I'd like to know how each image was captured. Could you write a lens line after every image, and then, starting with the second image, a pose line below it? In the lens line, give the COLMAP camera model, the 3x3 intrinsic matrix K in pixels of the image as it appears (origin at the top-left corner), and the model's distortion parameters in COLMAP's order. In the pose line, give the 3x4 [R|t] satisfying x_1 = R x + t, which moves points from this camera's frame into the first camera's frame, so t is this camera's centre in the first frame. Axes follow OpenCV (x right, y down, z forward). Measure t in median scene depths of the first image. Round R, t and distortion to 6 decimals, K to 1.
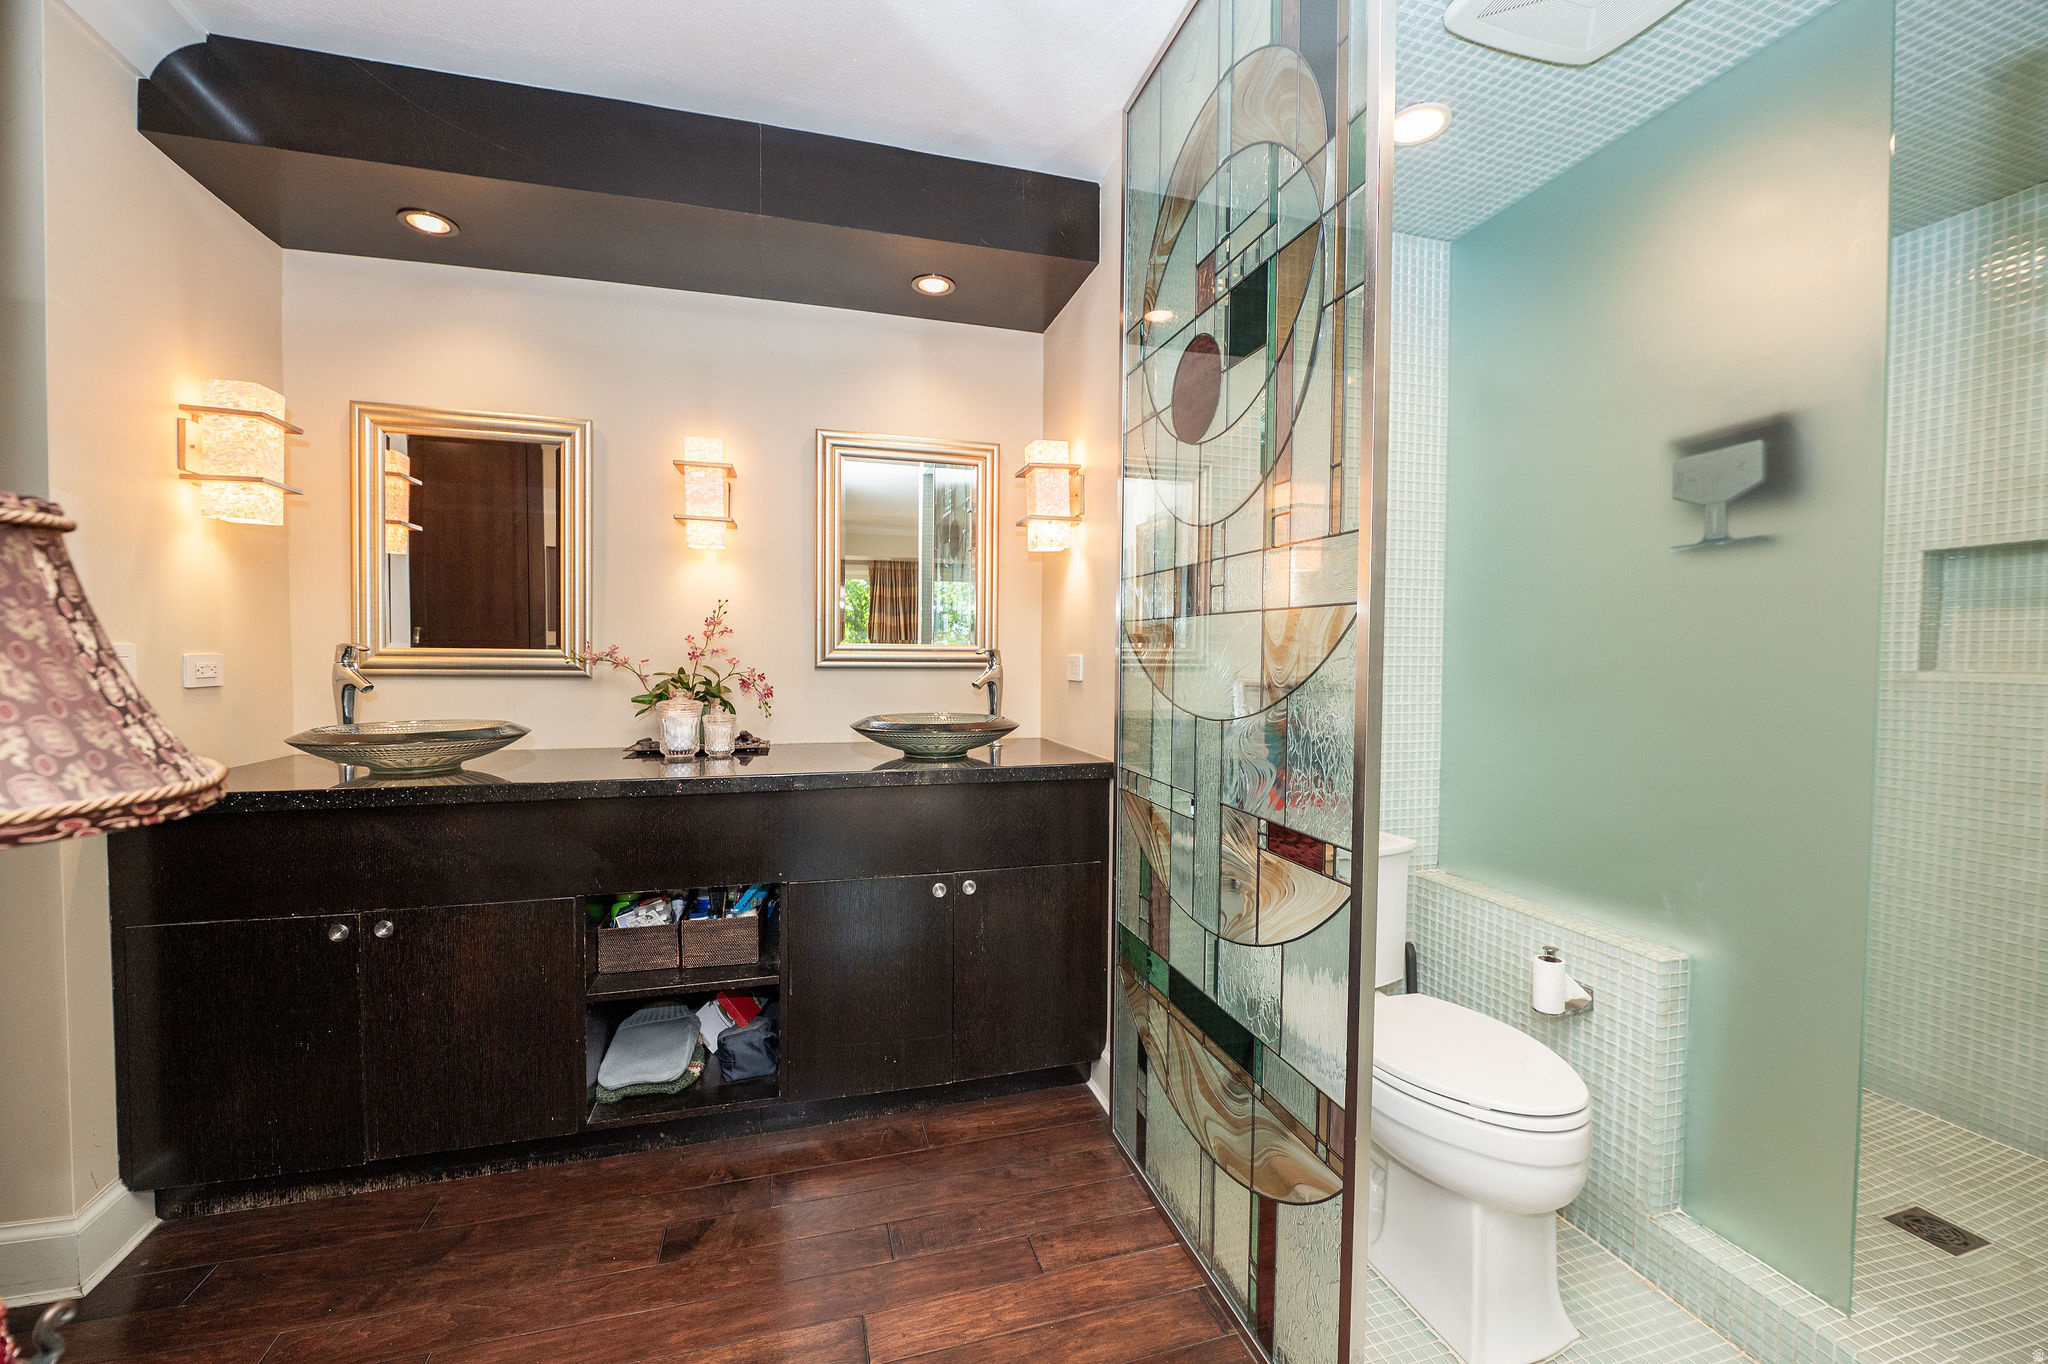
lens RADIAL K [[816.3, 0, 1022.0], [0, 816.3, 679.5], [0, 0, 1]] dist [-0.009563, -0.000983]
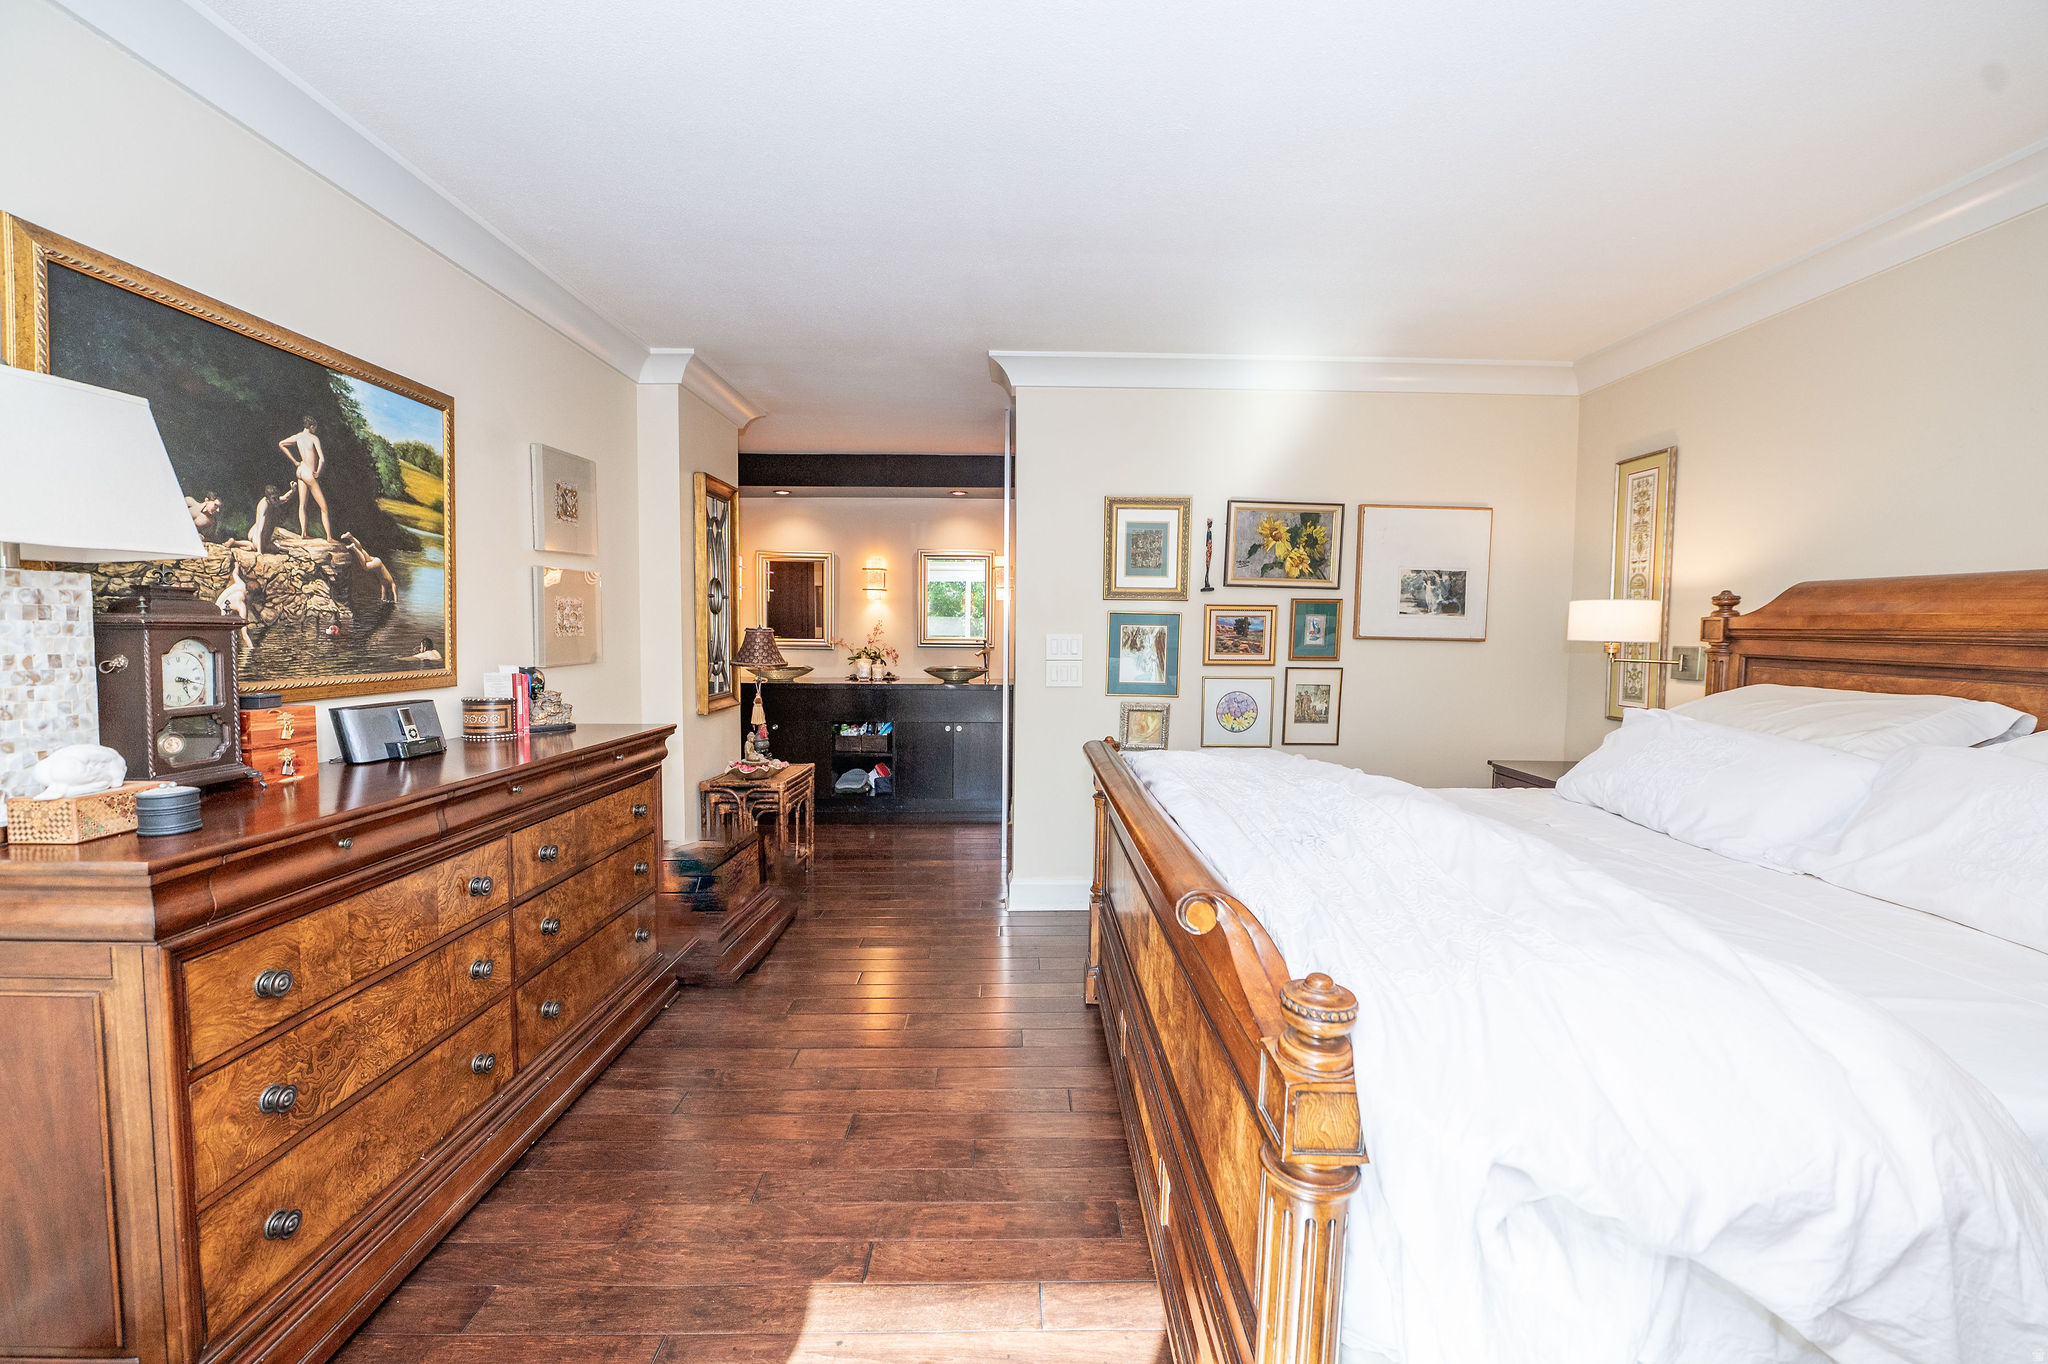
lens RADIAL K [[816.3, 0, 1026.9], [0, 816.3, 683.3], [0, 0, 1]] dist [-0.009563, -0.000983]
pose [[0.964321, 0.018544, -0.264084, 0.794888], [-0.007431, 0.999047, 0.043021, -0.013799], [0.264630, -0.039524, 0.963540, -1.422881]]
